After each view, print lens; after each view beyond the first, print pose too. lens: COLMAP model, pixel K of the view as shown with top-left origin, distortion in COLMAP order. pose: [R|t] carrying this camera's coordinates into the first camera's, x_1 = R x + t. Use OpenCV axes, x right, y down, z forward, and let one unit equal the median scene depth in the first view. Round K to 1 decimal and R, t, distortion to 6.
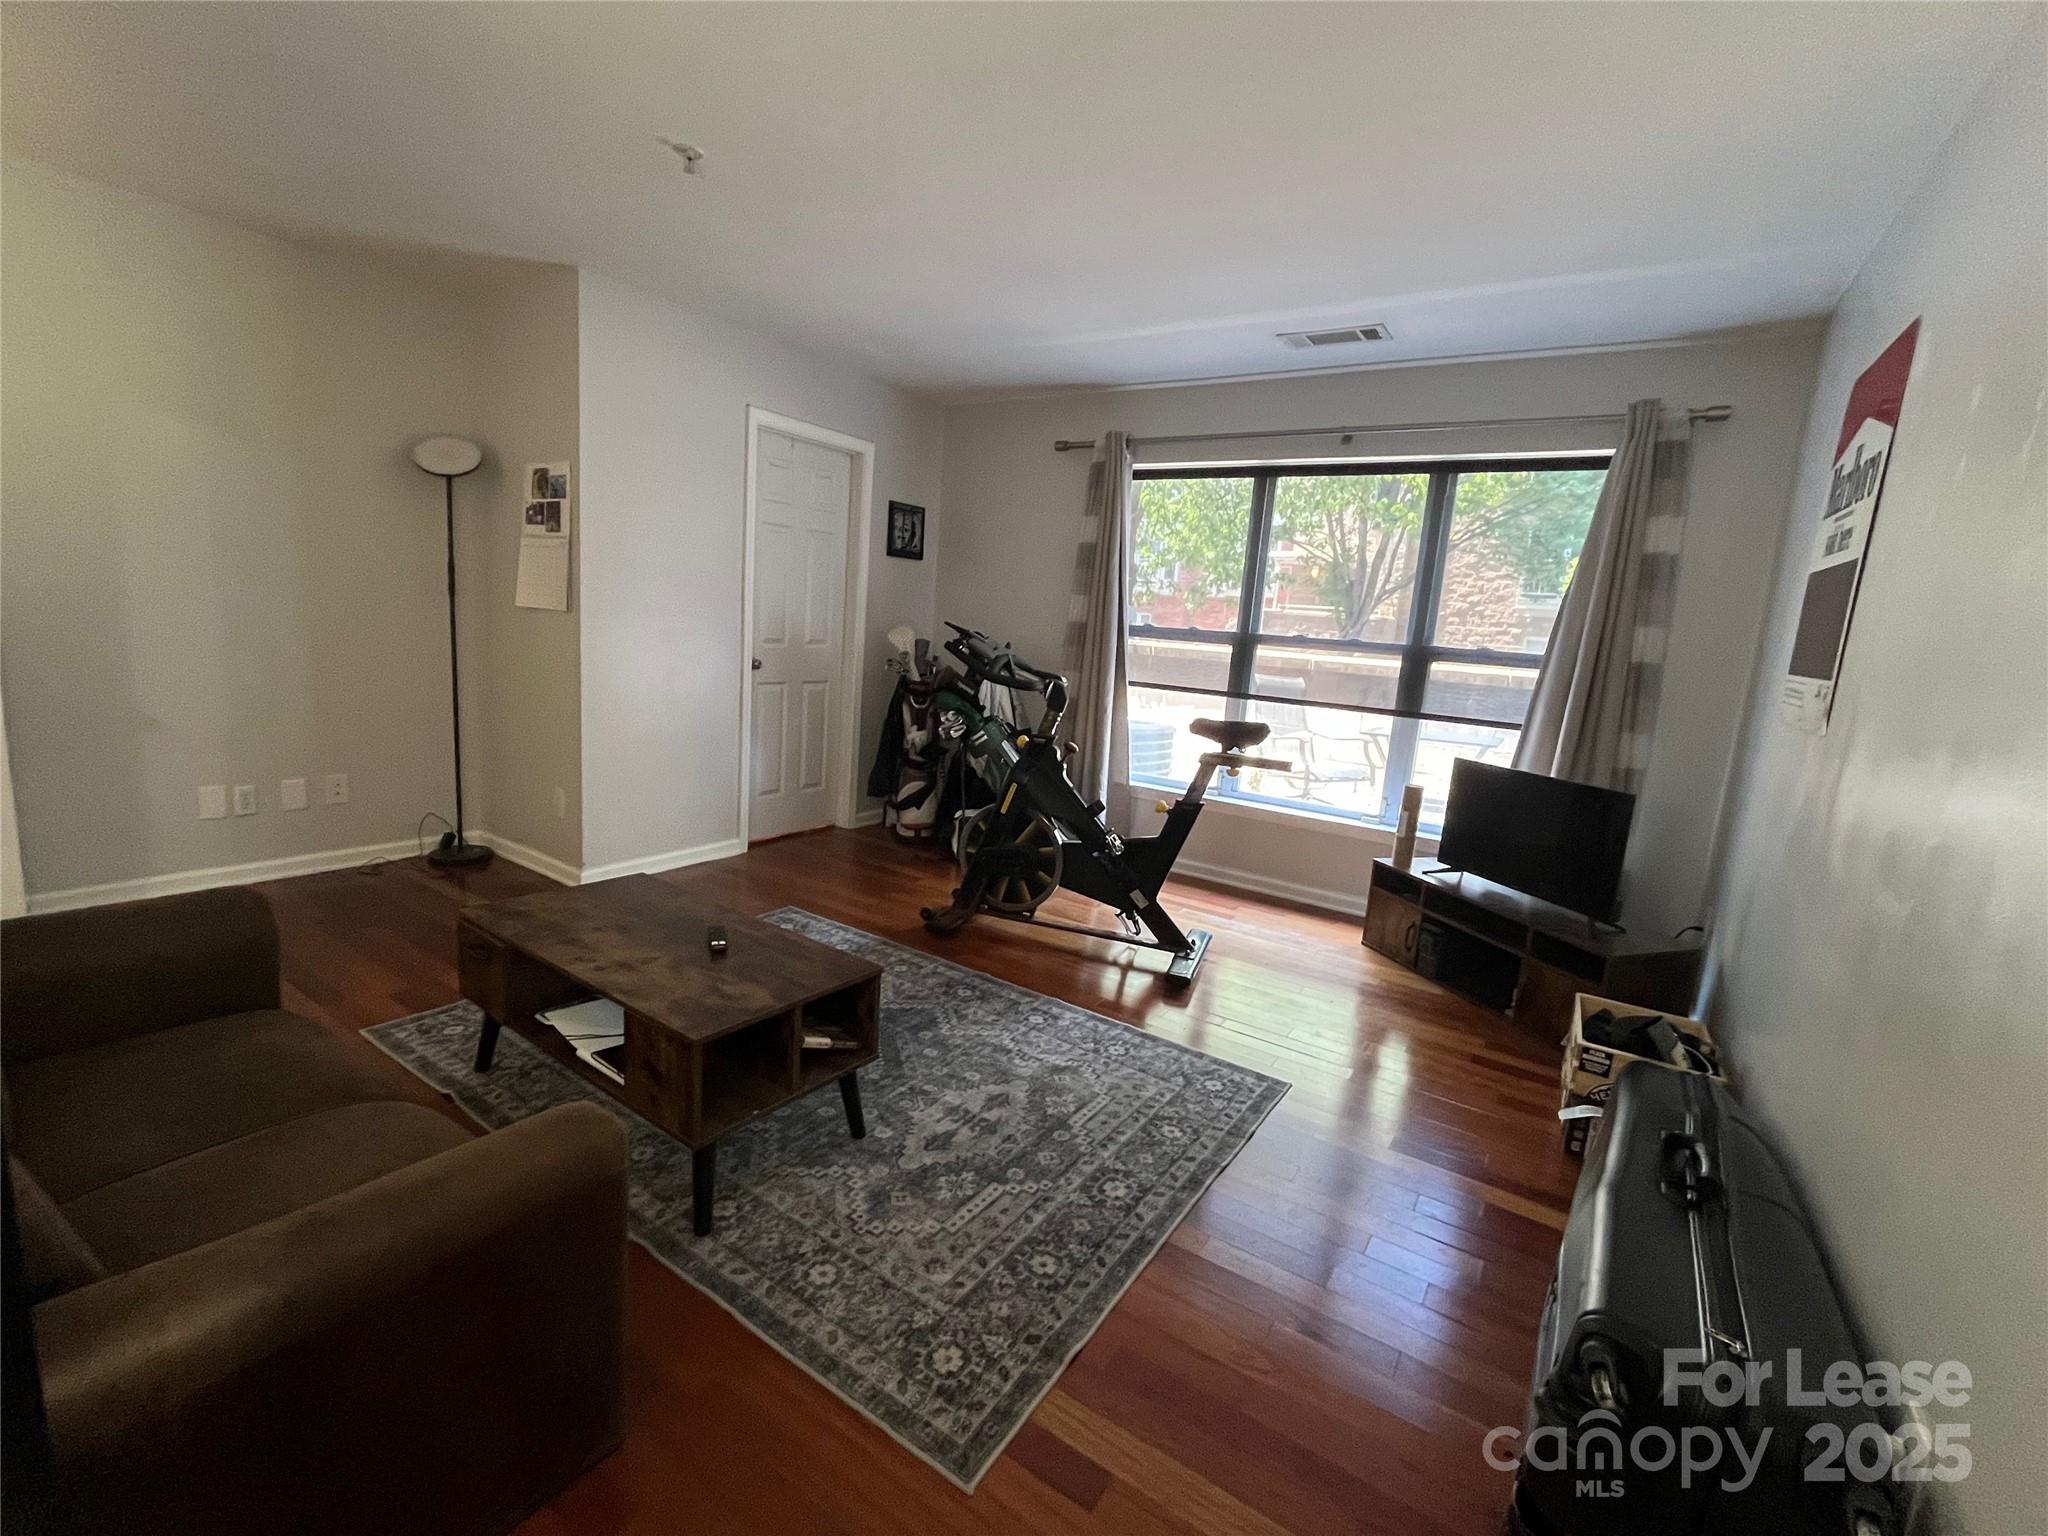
lens RADIAL K [[881.7, 0, 1013.4], [0, 881.7, 774.4], [0, 0, 1]] dist [-0.004218, 0.000405]
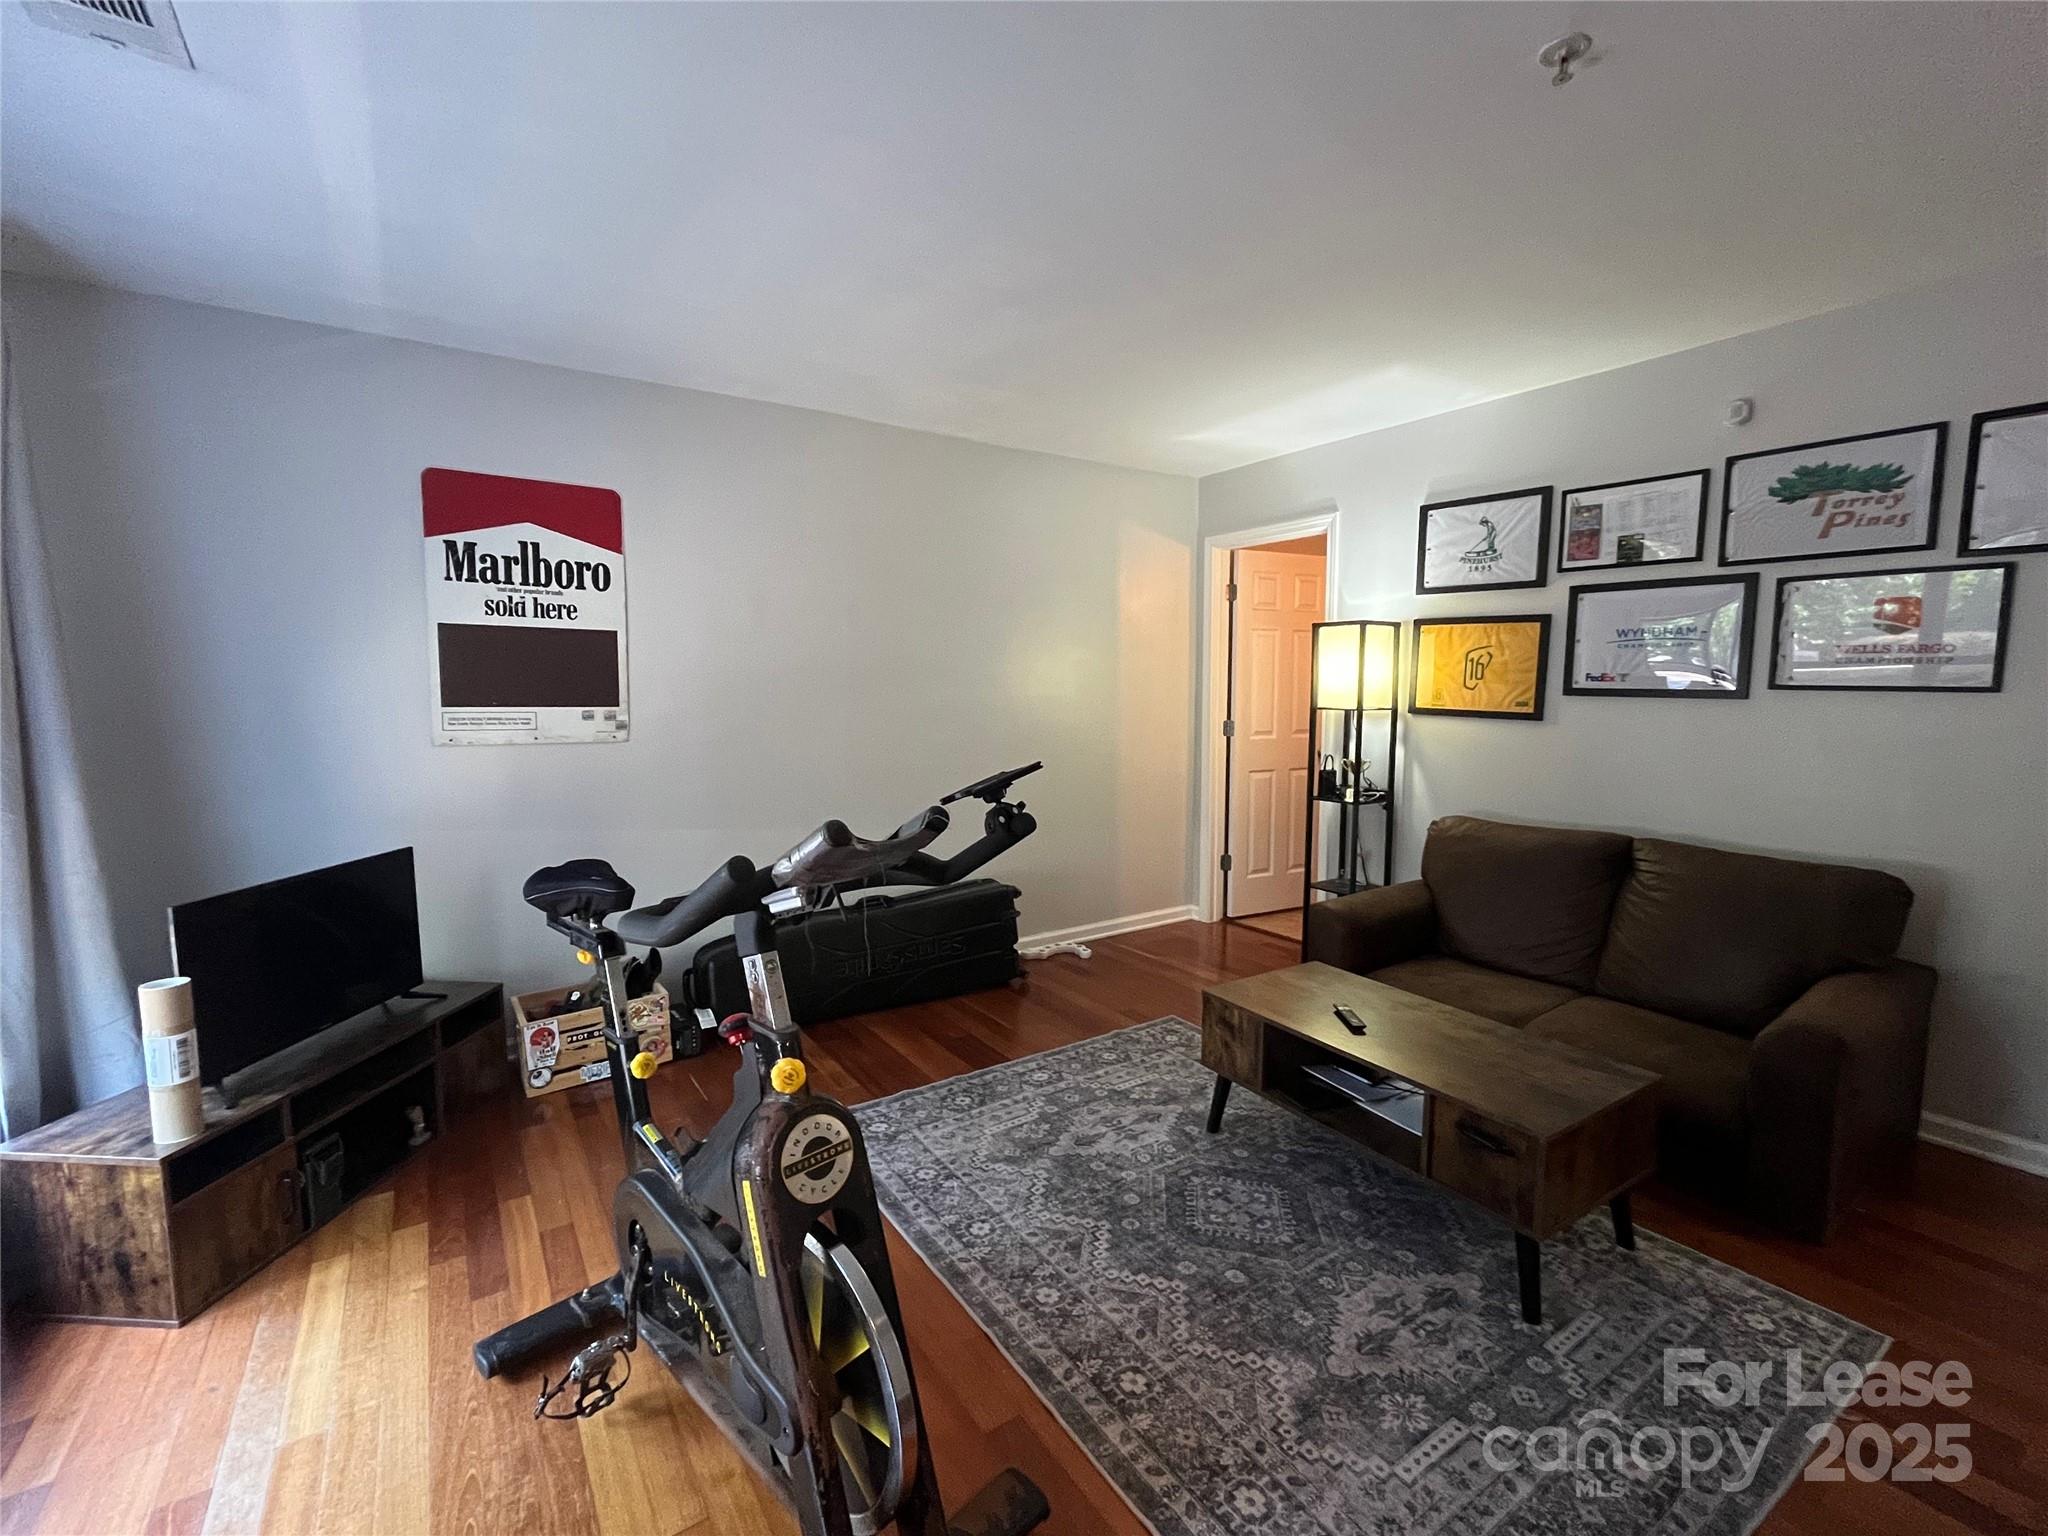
lens RADIAL K [[881.7, 0, 1014.5], [0, 881.7, 768.1], [0, 0, 1]] dist [-0.004218, 0.000405]
pose [[-0.921692, -0.114081, 0.370770, -0.190141], [-0.002508, 0.957513, 0.288379, -0.261449], [-0.387916, 0.264866, -0.882818, 1.224098]]
